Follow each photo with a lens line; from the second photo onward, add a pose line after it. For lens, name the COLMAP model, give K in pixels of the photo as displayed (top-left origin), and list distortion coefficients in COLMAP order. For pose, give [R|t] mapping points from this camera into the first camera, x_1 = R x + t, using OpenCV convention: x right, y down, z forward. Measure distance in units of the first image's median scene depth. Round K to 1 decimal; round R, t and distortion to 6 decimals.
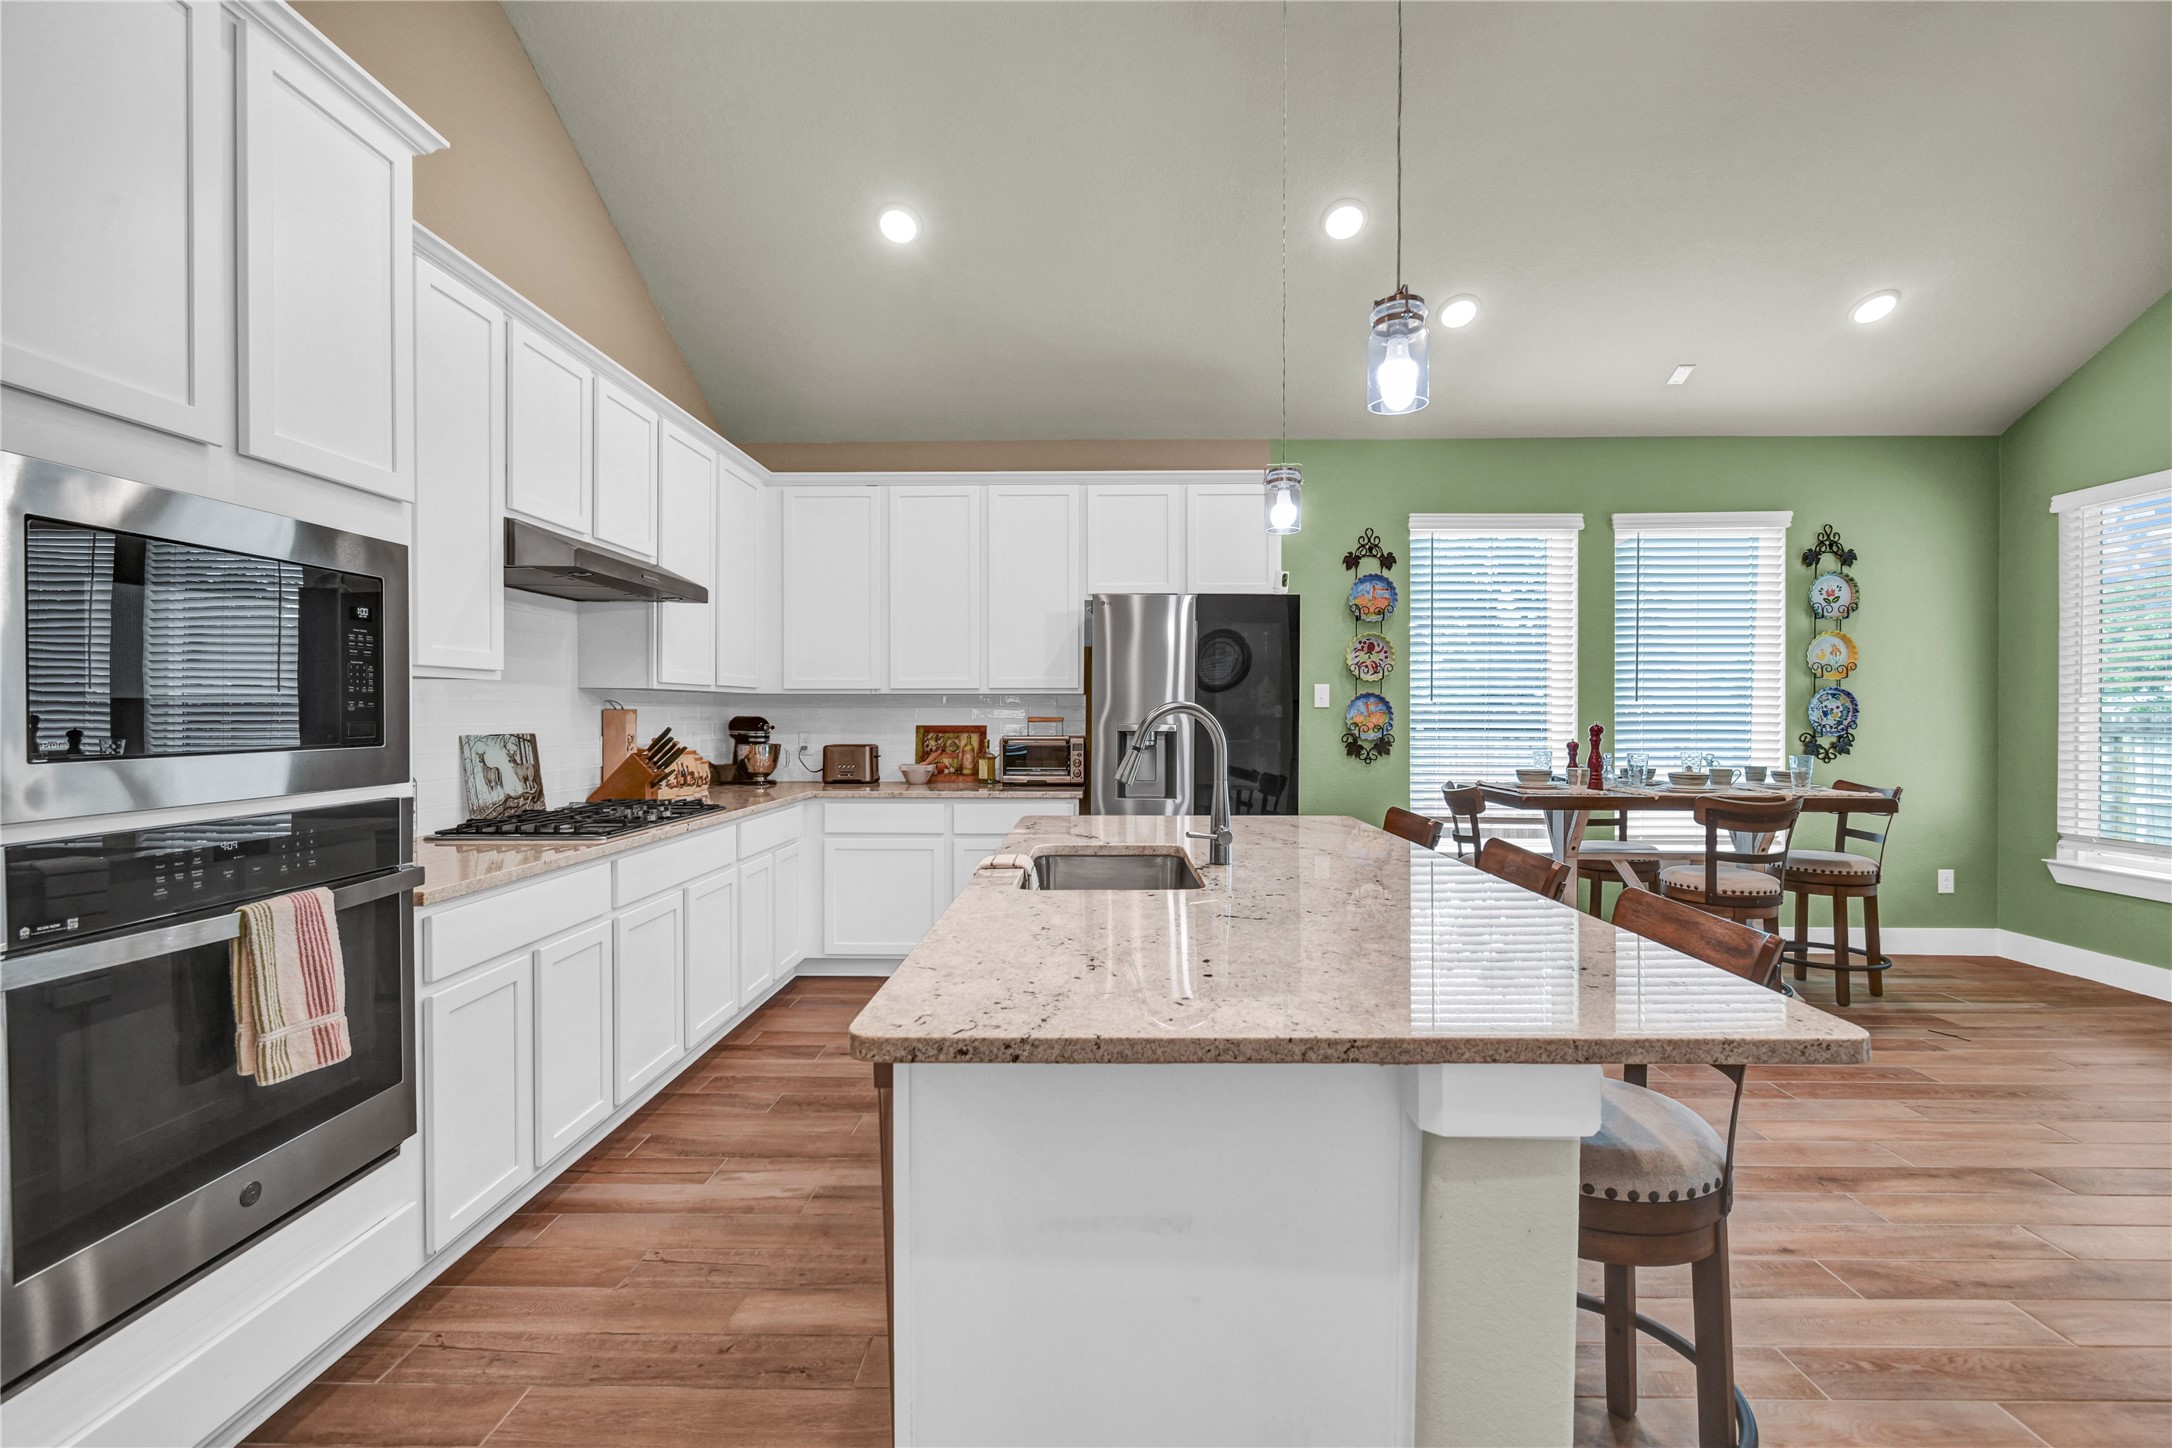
lens RADIAL K [[968.8, 0, 1091.1], [0, 968.8, 727.7], [0, 0, 1]] dist [0.005745, -0.003321]
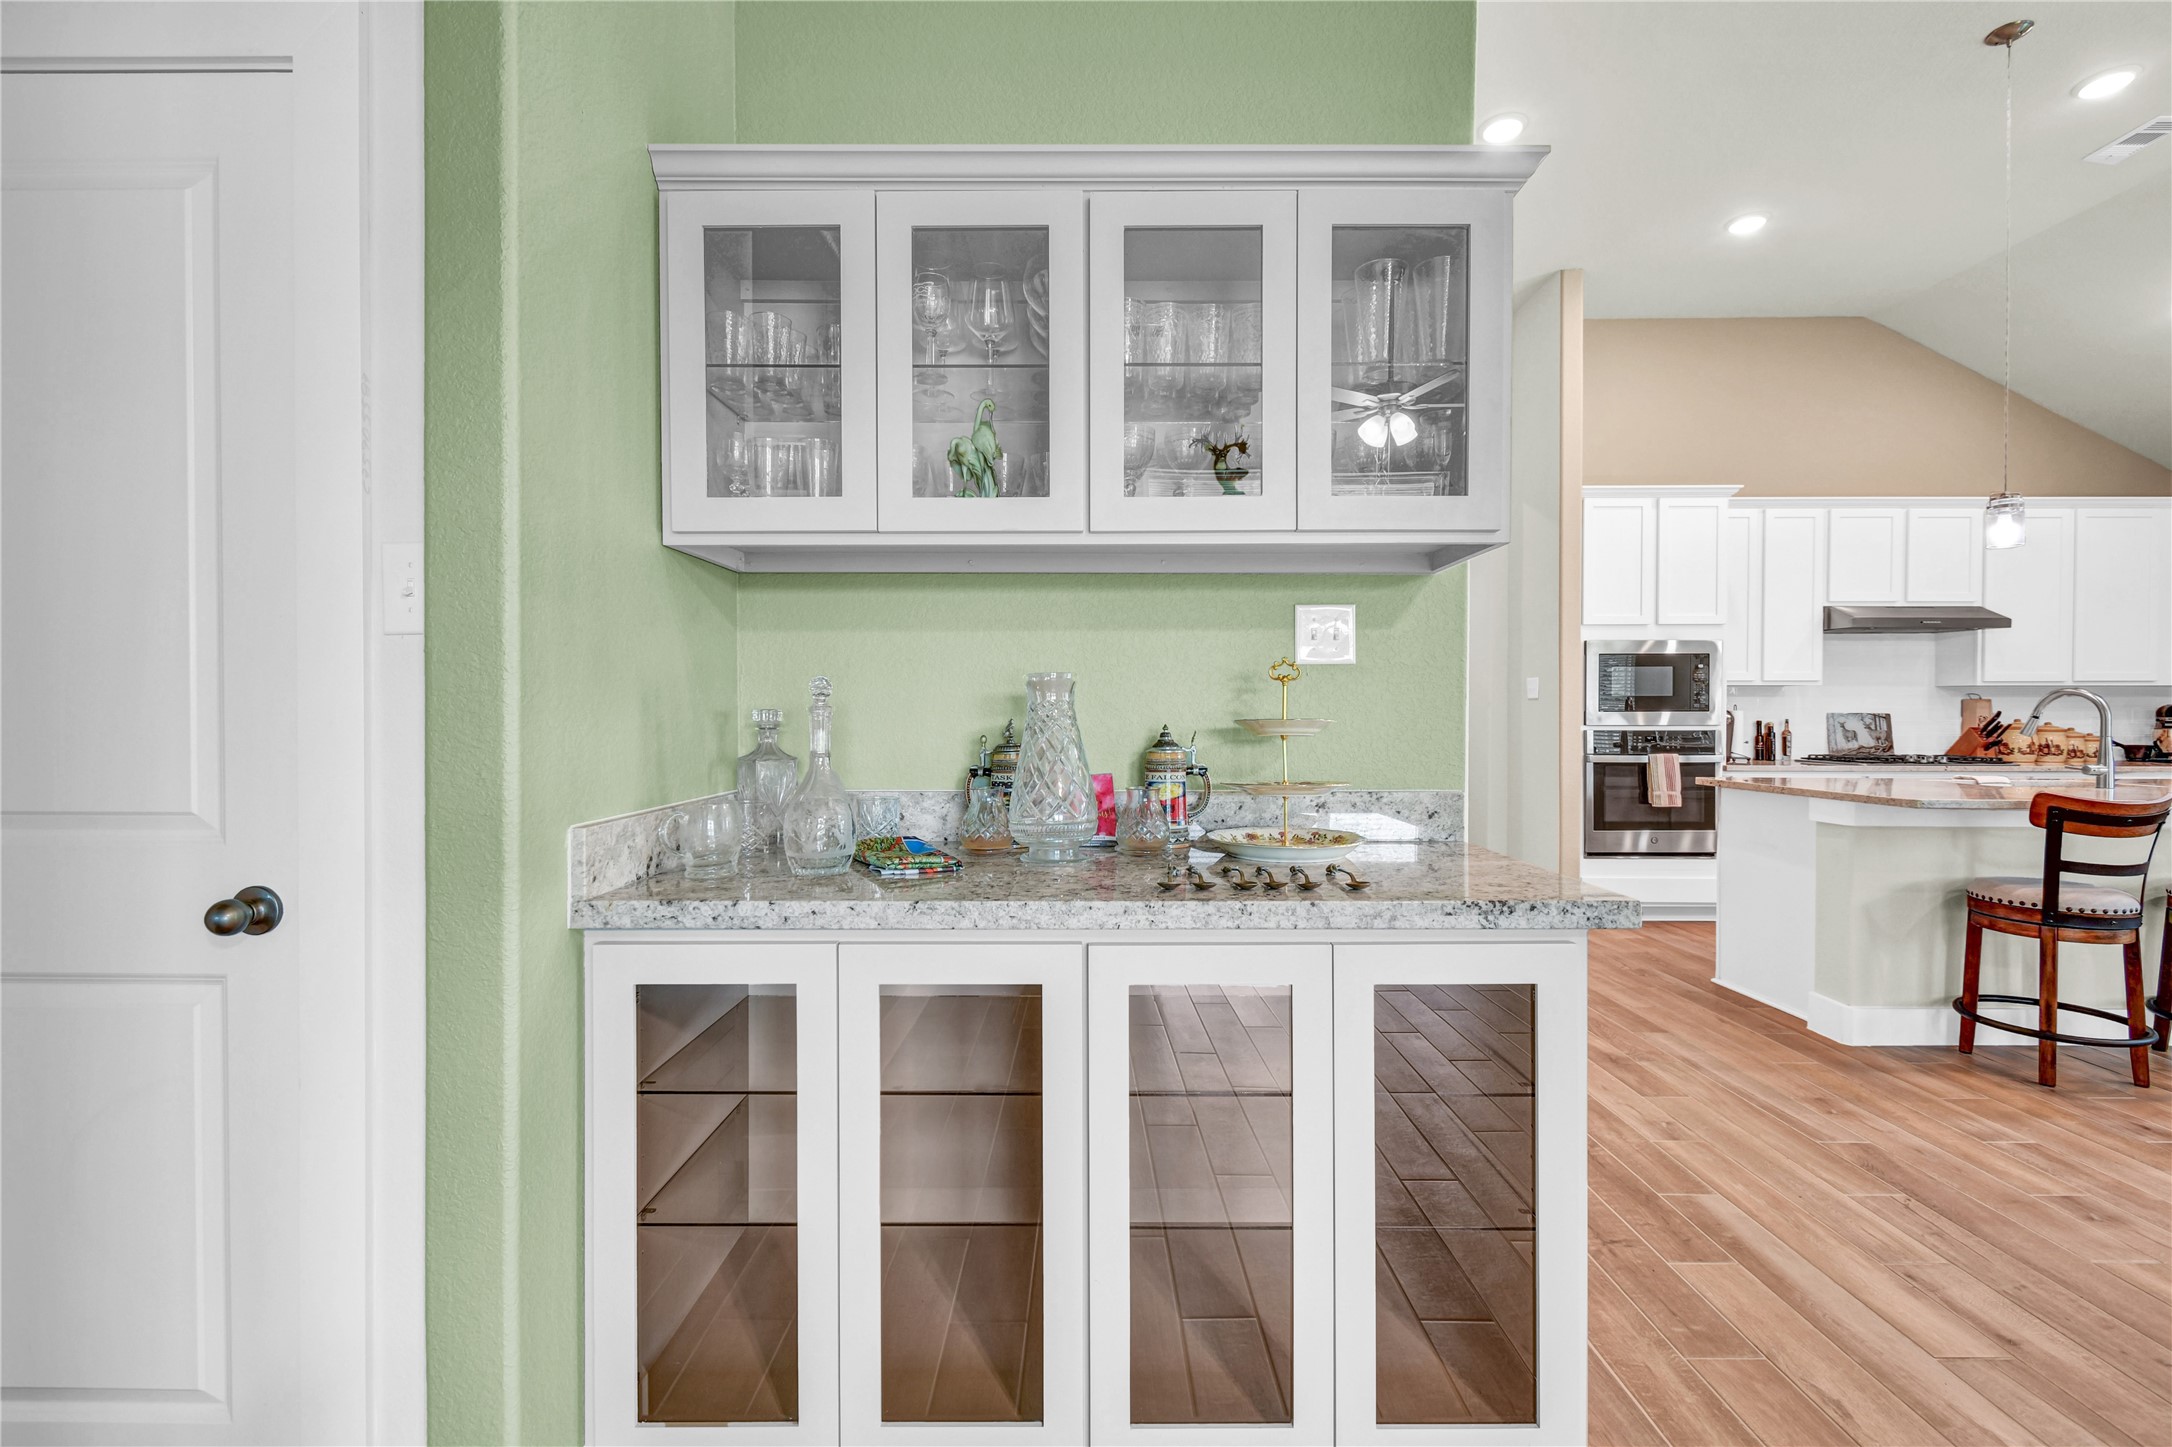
lens RADIAL K [[968.8, 0, 1101.9], [0, 968.8, 725.4], [0, 0, 1]] dist [0.005745, -0.003321]
pose [[0.020149, 0.012677, -0.999717, 0.963455], [-0.018241, 0.999758, 0.012310, 0.026258], [0.999631, 0.017988, 0.020375, -0.393265]]
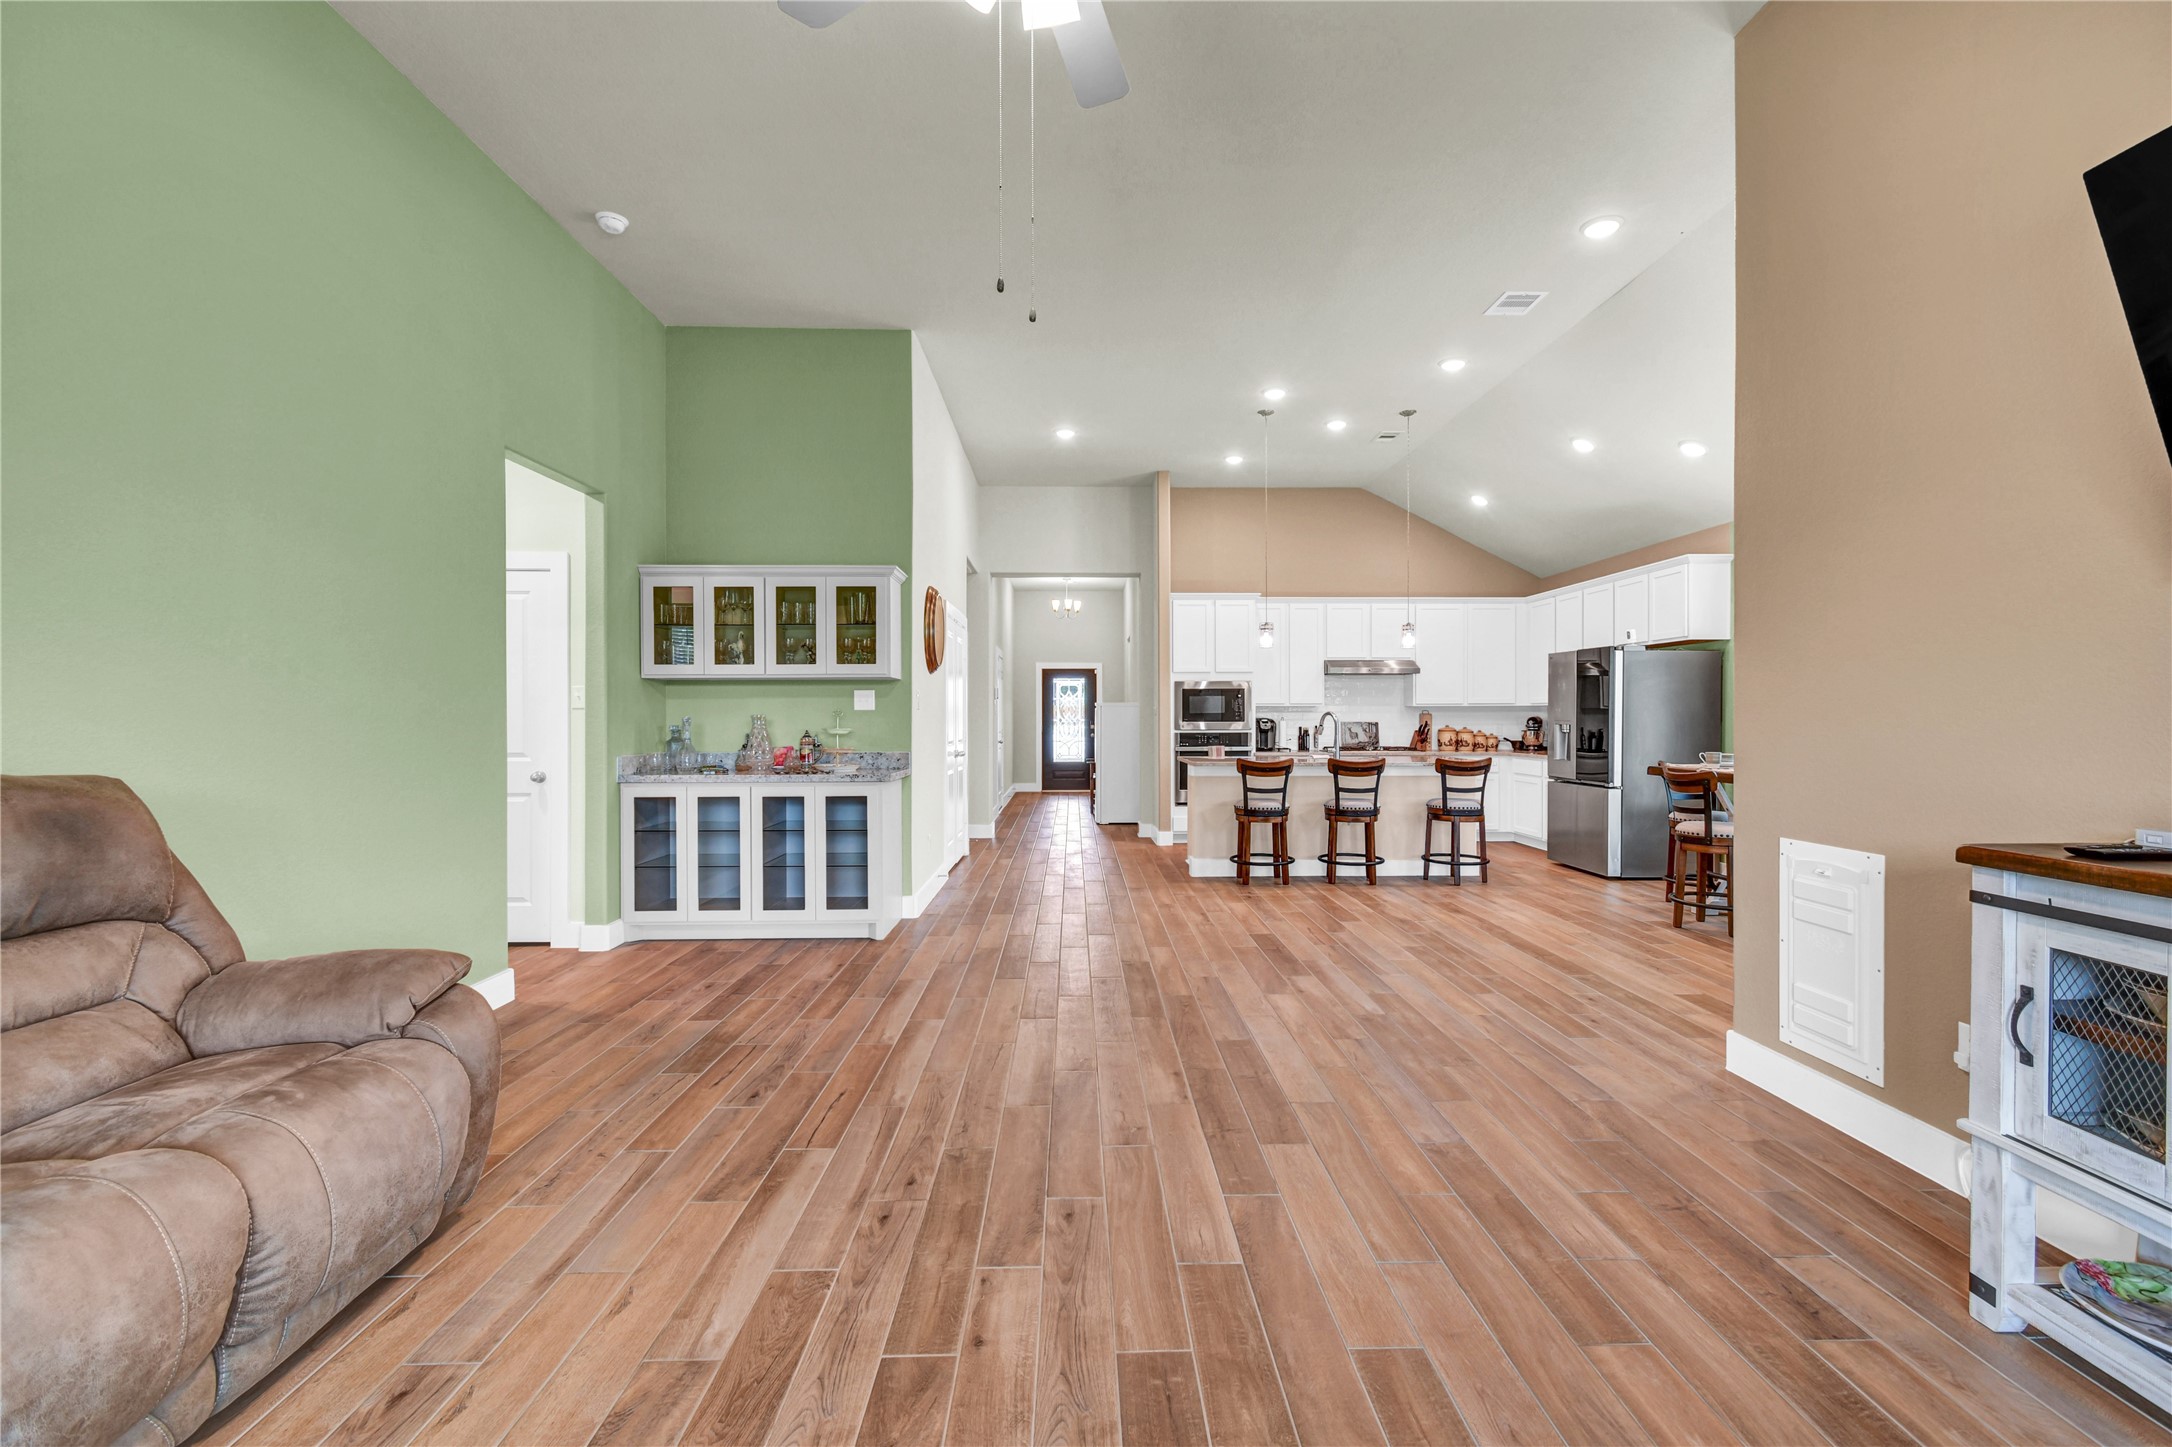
lens RADIAL K [[968.8, 0, 1098.3], [0, 968.8, 719.3], [0, 0, 1]] dist [0.005745, -0.003321]
pose [[0.032041, 0.002071, -0.999484, 1.949819], [-0.016643, 0.999860, 0.001539, 0.005668], [0.999348, 0.016585, 0.032071, 0.034198]]
